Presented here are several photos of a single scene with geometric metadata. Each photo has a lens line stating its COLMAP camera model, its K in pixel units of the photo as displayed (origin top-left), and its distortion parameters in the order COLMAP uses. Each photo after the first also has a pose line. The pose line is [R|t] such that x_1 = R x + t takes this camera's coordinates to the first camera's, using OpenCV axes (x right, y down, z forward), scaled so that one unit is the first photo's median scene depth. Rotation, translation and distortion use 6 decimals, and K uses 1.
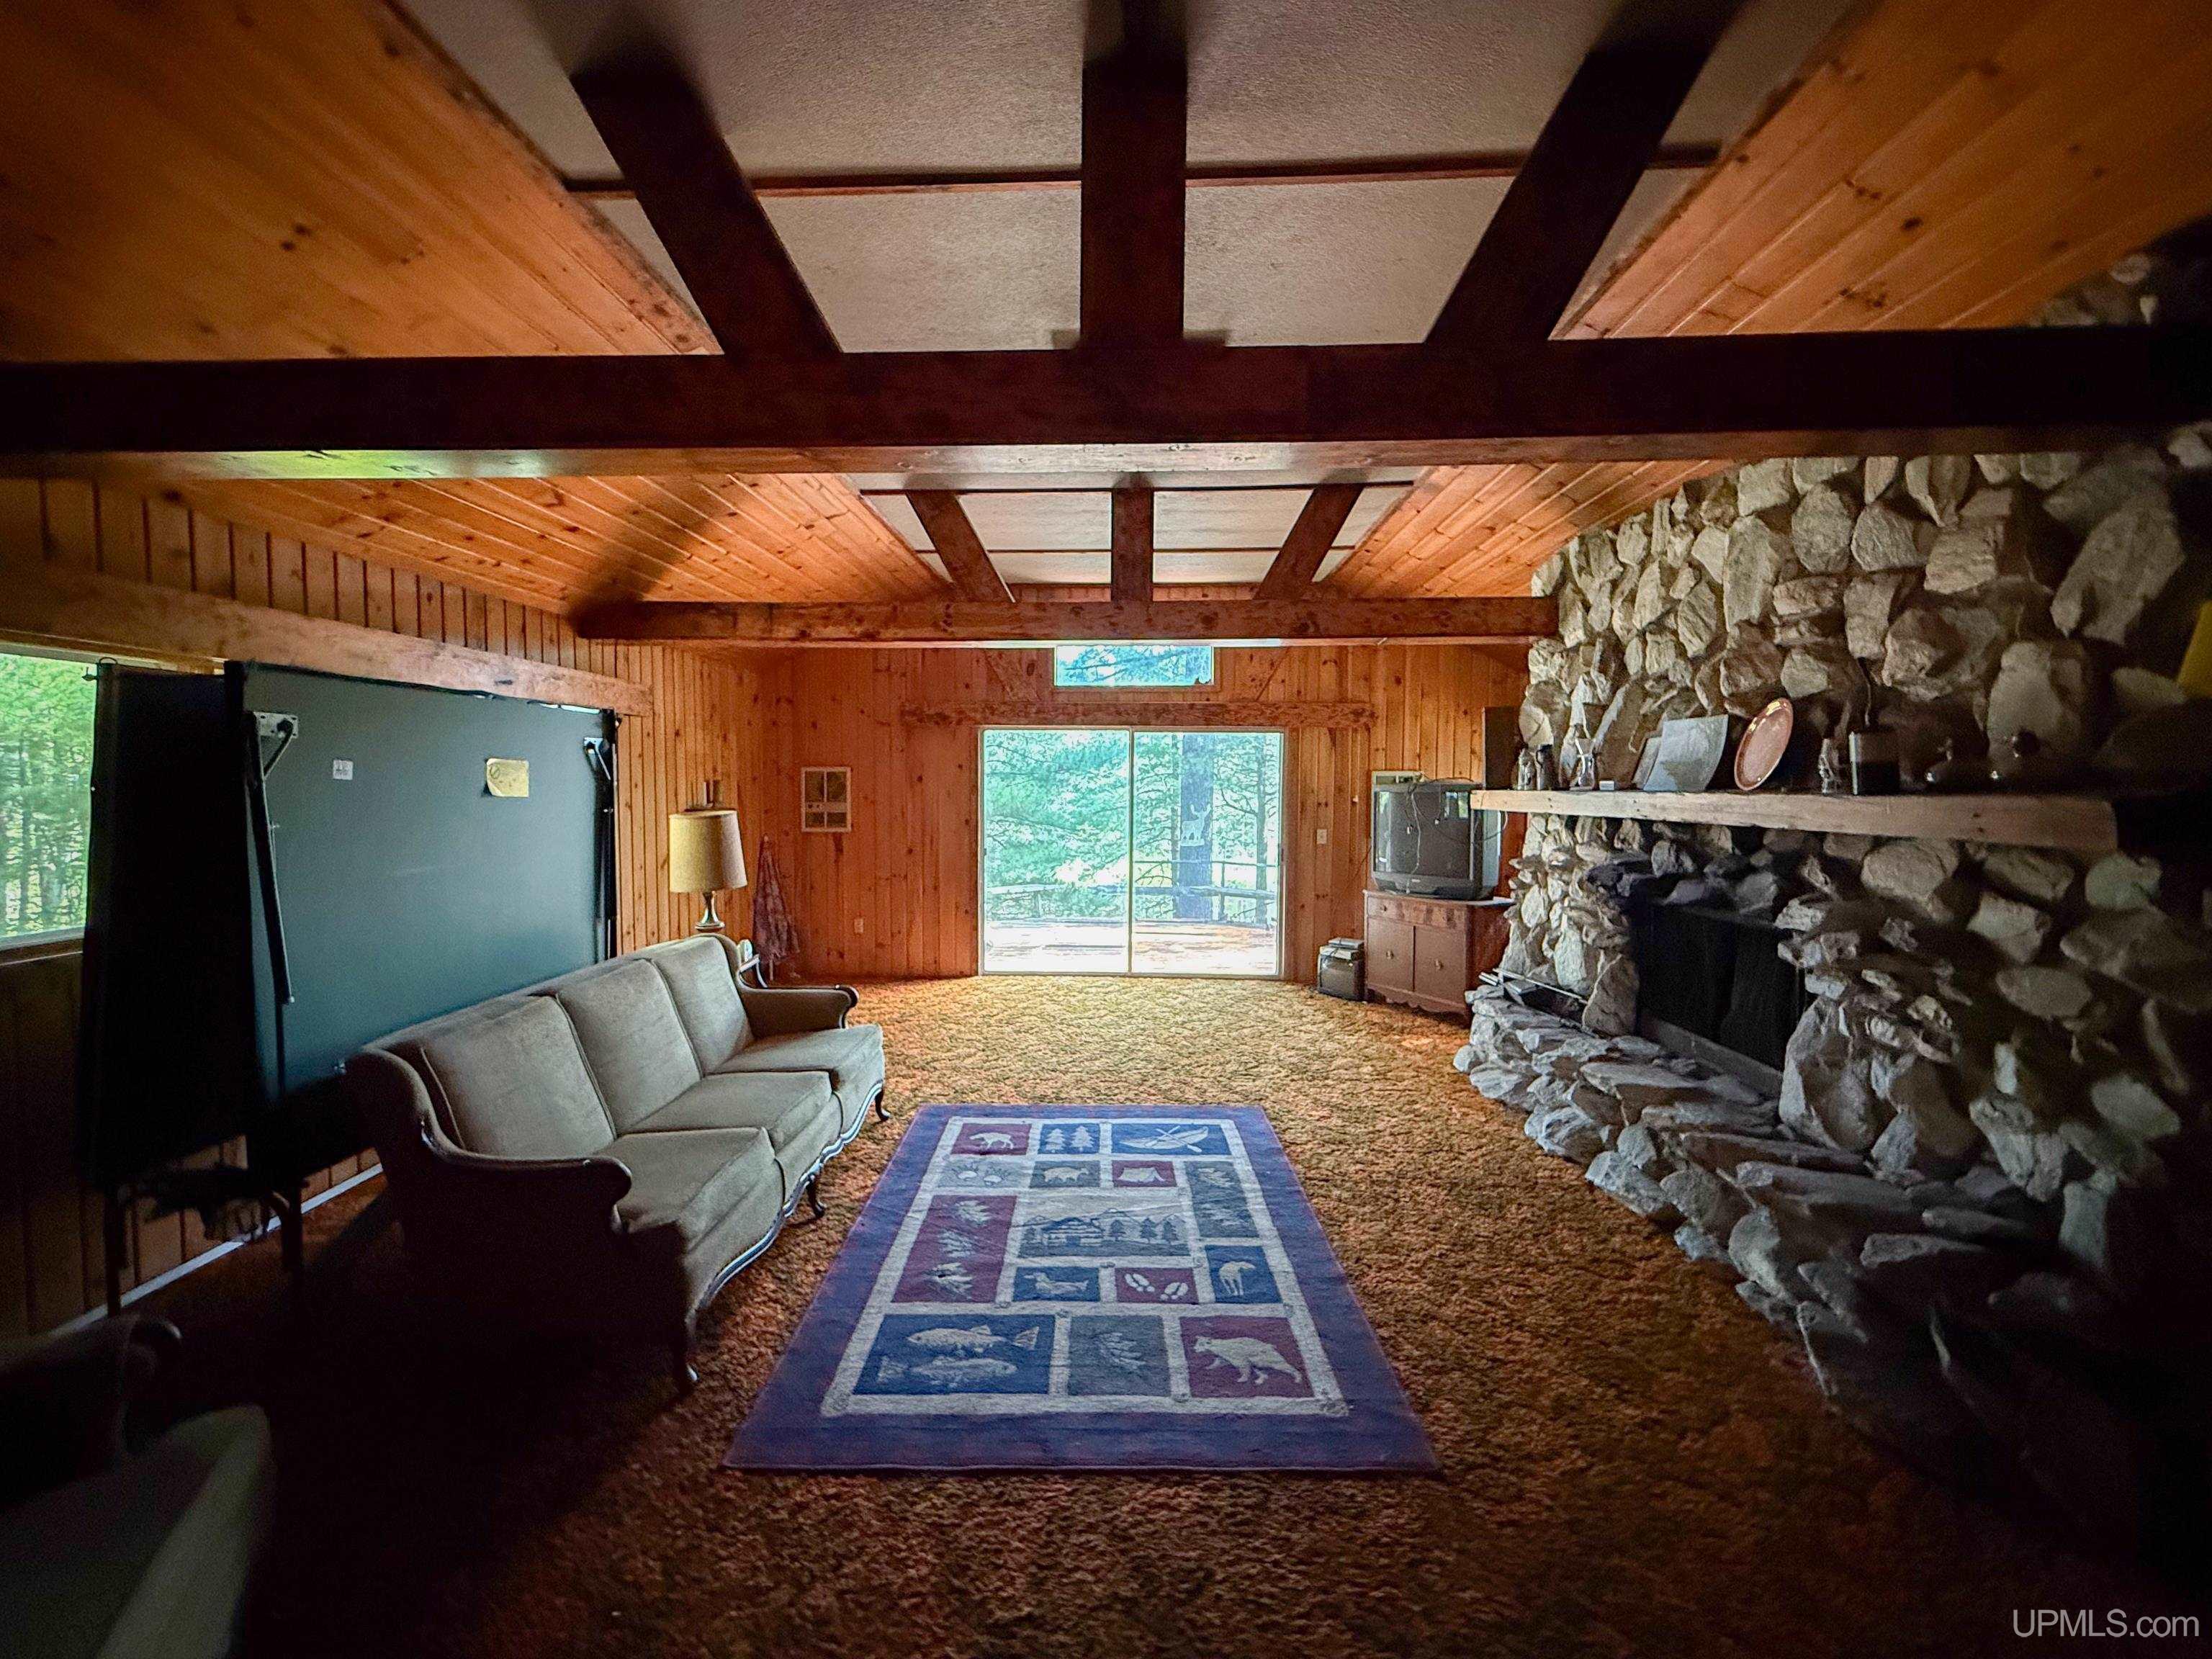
lens RADIAL K [[907.7, 0, 1098.0], [0, 907.7, 822.6], [0, 0, 1]] dist [0.000713, 0.002753]
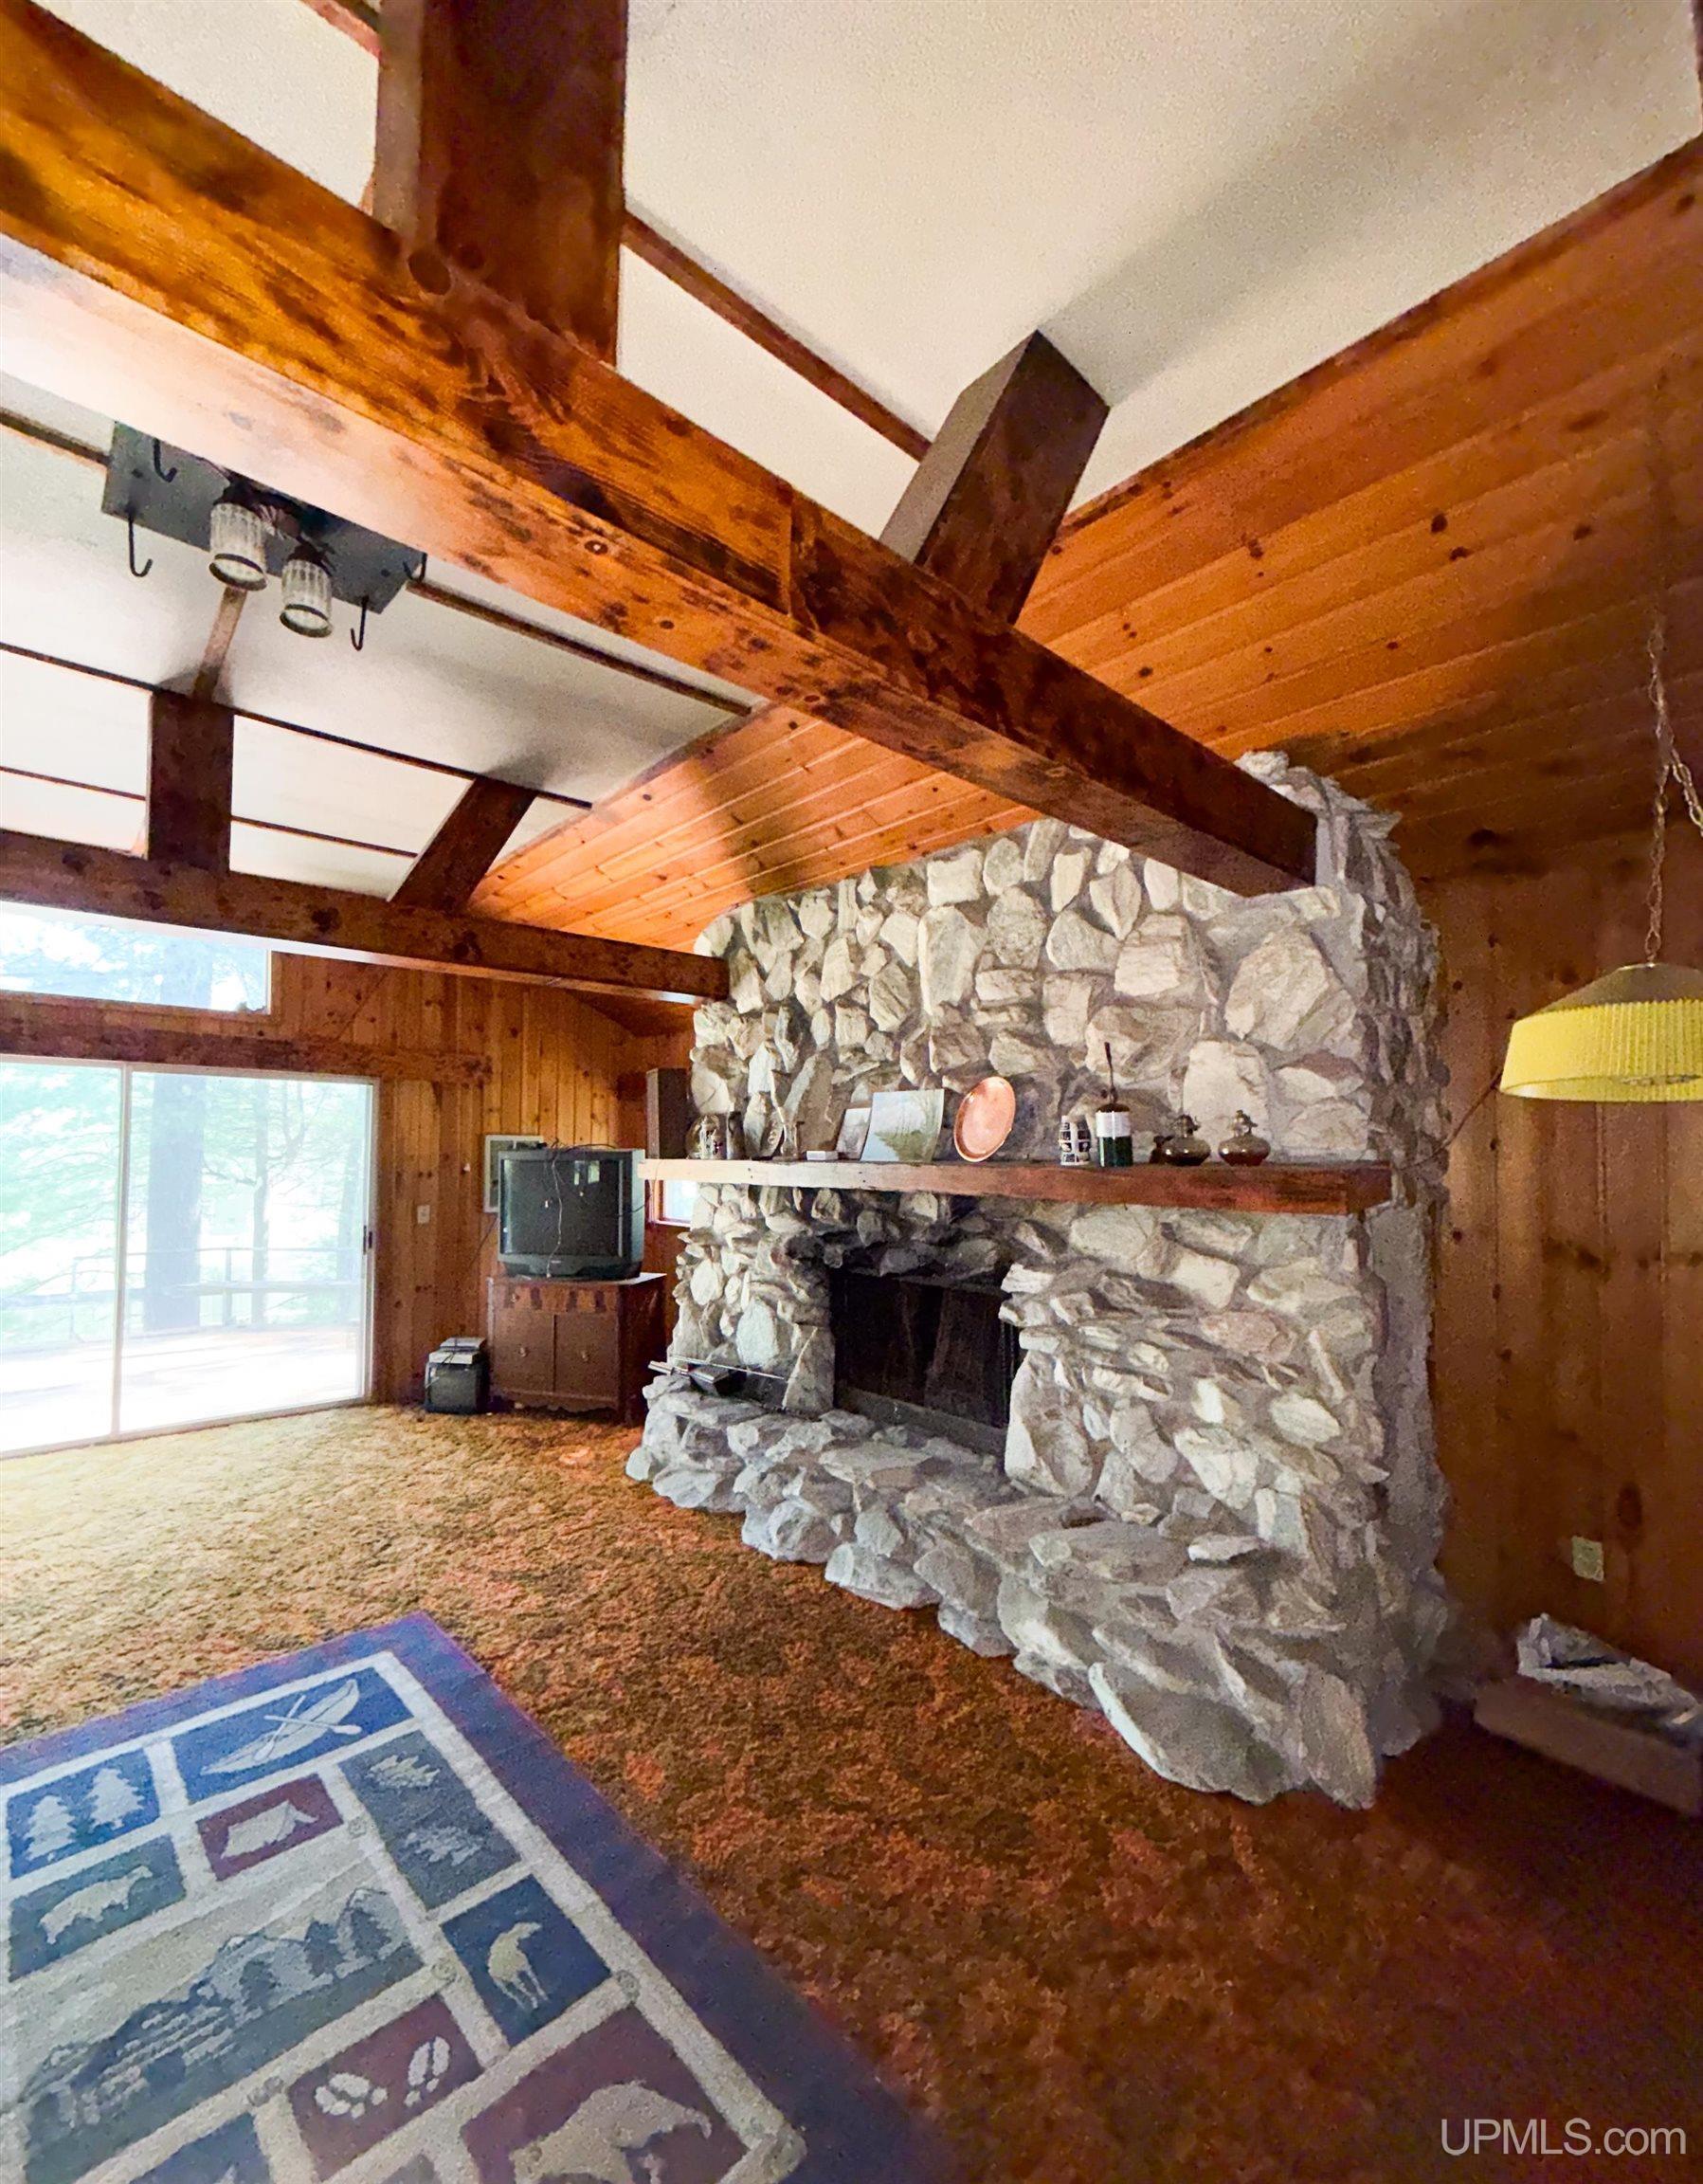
lens RADIAL K [[903.9, 0, 844.7], [0, 903.9, 1125.1], [0, 0, 1]] dist [0.001355, 0.000016]
pose [[0.713776, 0.023979, 0.699964, -0.103464], [0.022735, 0.998094, -0.057376, -0.017696], [-0.700005, 0.056867, 0.711870, 0.302679]]
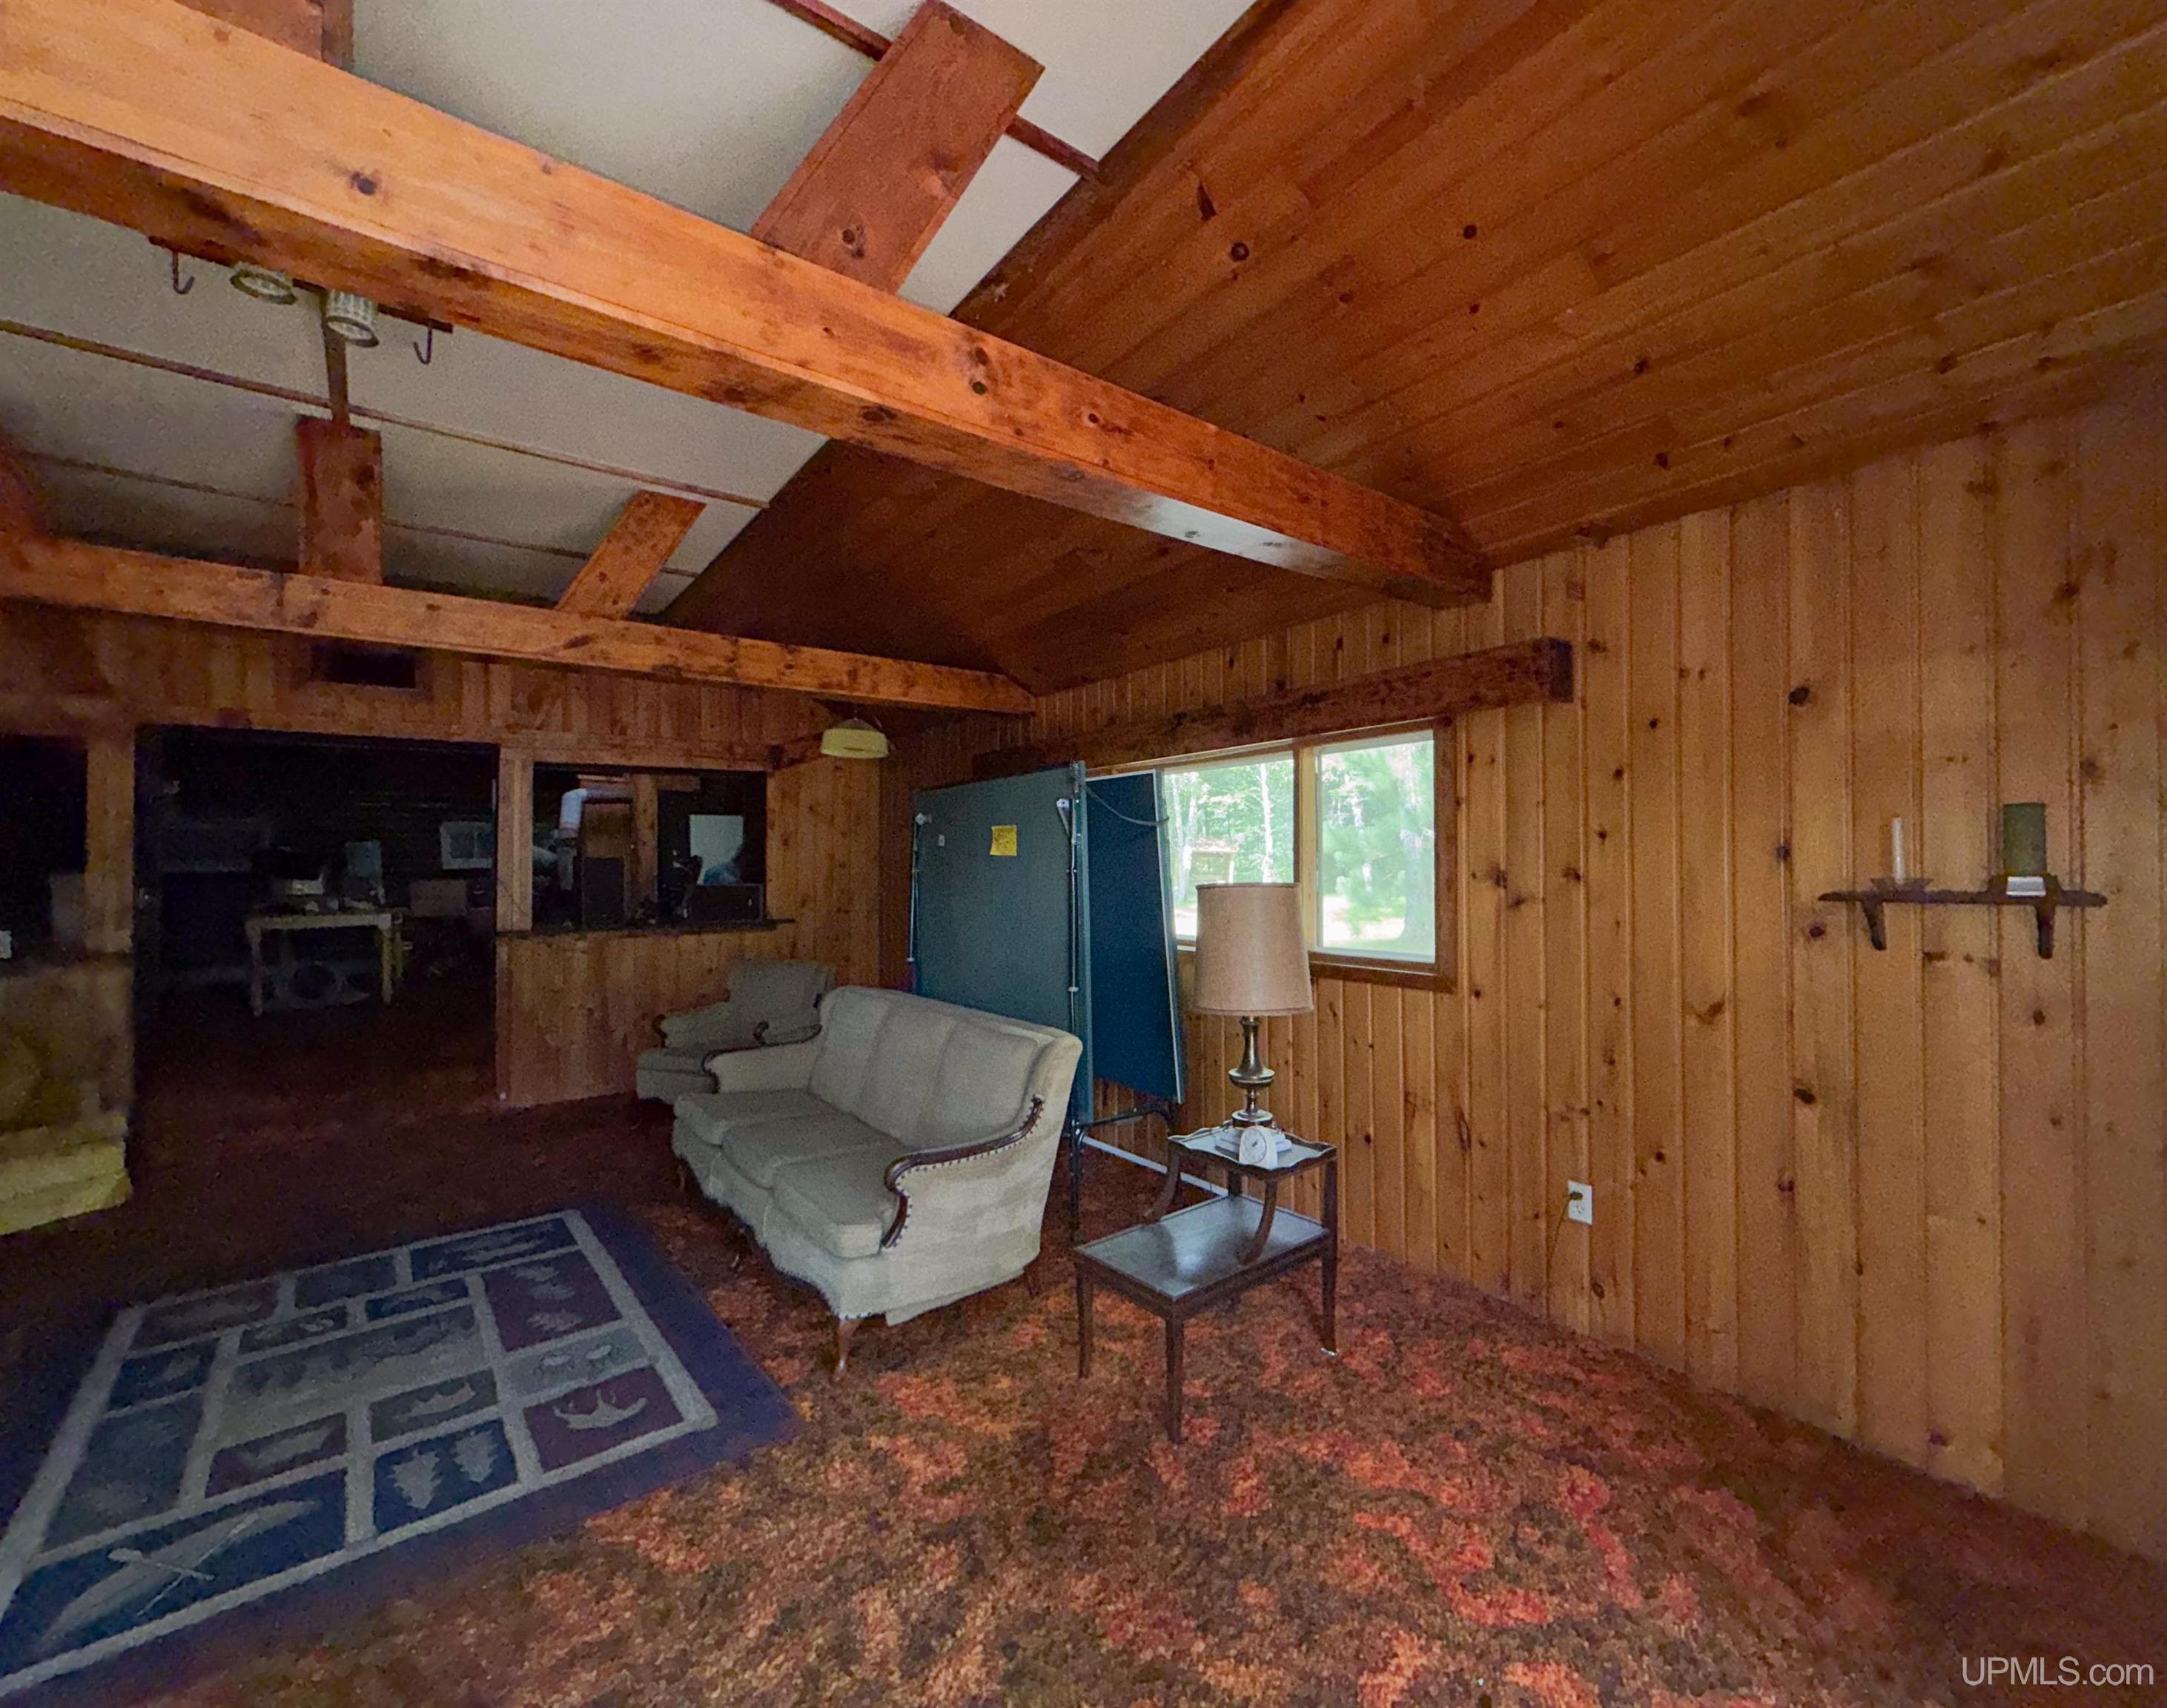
lens RADIAL K [[874.4, 0, 1104.8], [0, 874.4, 862.9], [0, 0, 1]] dist [-0.000133, 0.000579]
pose [[-0.755174, 0.000305, -0.655524, 0.016288], [-0.022778, 0.999384, 0.026706, -0.049273], [0.655128, 0.035100, -0.754702, 1.808475]]
